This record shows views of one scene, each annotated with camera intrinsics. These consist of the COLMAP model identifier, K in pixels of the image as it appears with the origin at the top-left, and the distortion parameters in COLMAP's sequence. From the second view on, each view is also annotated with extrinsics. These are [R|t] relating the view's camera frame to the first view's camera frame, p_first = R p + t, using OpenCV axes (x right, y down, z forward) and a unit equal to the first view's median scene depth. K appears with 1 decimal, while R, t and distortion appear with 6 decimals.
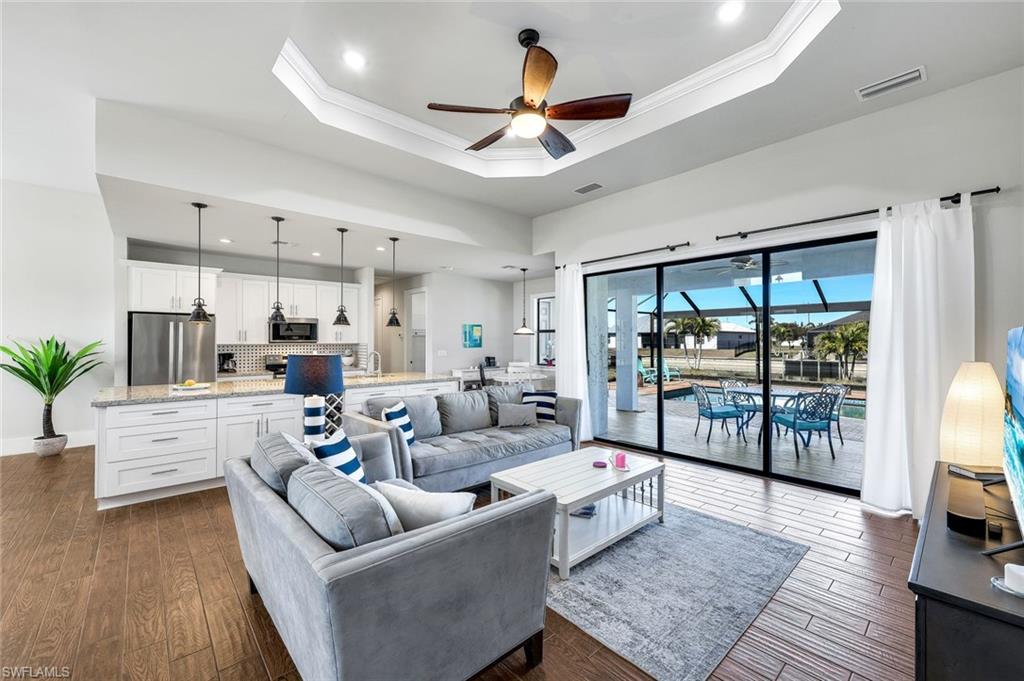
lens RADIAL K [[414.3, 0, 512.1], [0, 414.3, 338.4], [0, 0, 1]] dist [-0.002006, -0.000303]
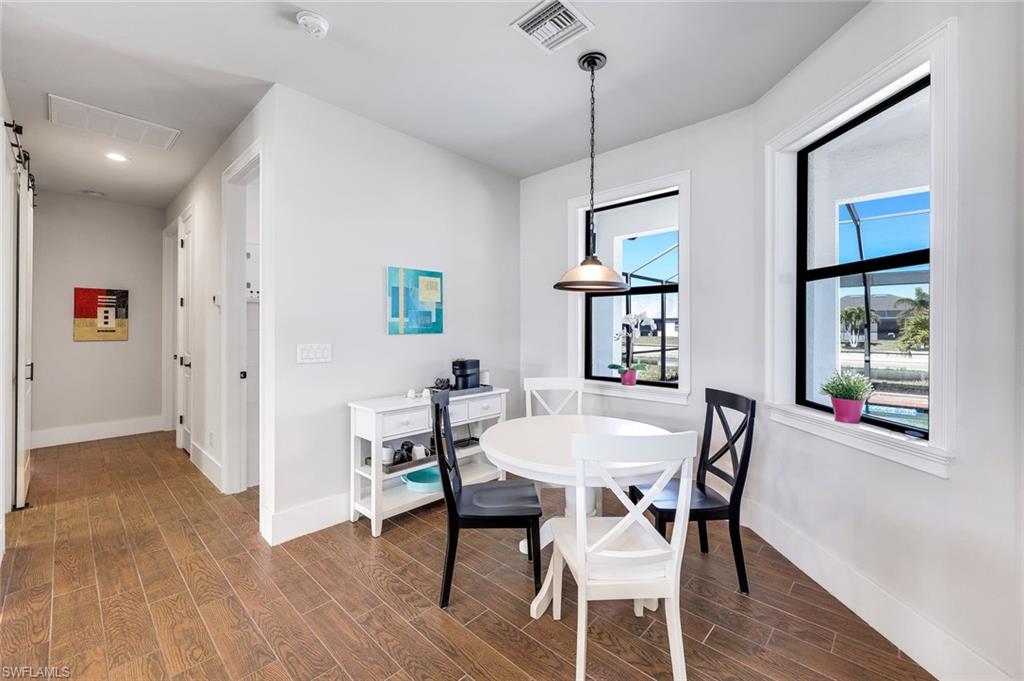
lens RADIAL K [[419.5, 0, 510.7], [0, 419.5, 328.1], [0, 0, 1]] dist [0.002767, -0.001037]
pose [[0.996207, 0.002243, 0.086986, -0.064607], [-0.002630, 0.999987, 0.004339, 0.020844], [-0.086975, -0.004551, 0.996200, 0.893262]]
